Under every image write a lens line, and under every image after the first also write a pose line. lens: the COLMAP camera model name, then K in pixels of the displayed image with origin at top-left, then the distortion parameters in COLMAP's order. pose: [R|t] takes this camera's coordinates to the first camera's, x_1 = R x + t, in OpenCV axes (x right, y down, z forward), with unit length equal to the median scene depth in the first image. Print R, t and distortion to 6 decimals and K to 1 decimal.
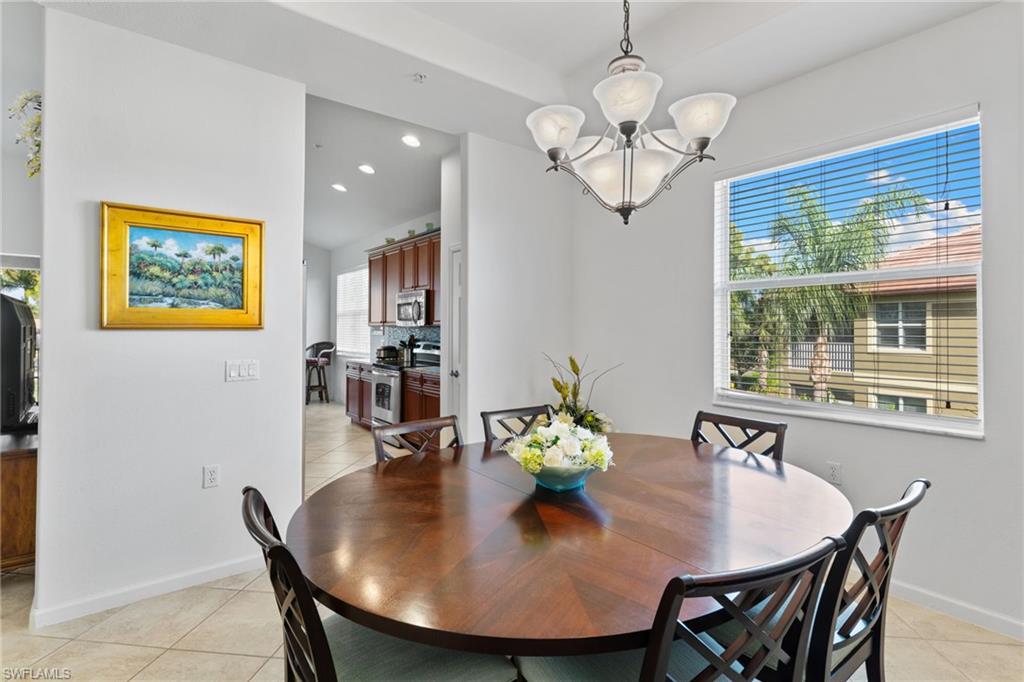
lens RADIAL K [[490.0, 0, 507.5], [0, 490.0, 327.2], [0, 0, 1]] dist [0.004234, -0.000934]
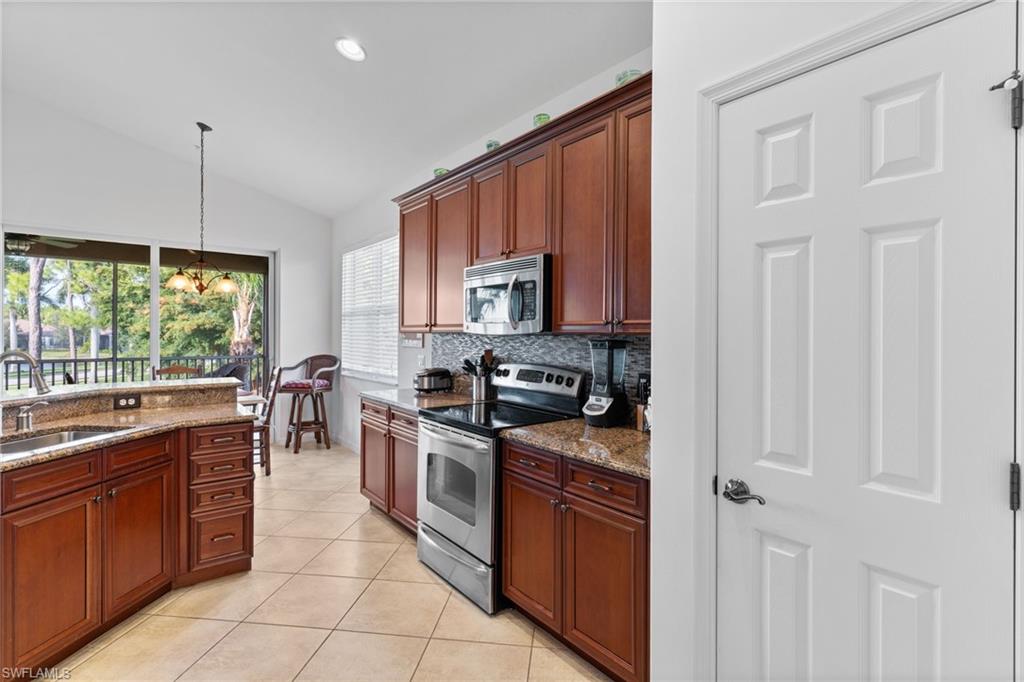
lens RADIAL K [[490.0, 0, 509.3], [0, 490.0, 337.3], [0, 0, 1]] dist [0.004234, -0.000934]
pose [[0.999989, 0.004615, 0.000559, -0.162854], [-0.004620, 0.999940, 0.009960, -0.002817], [-0.000513, -0.009963, 0.999950, 0.449987]]
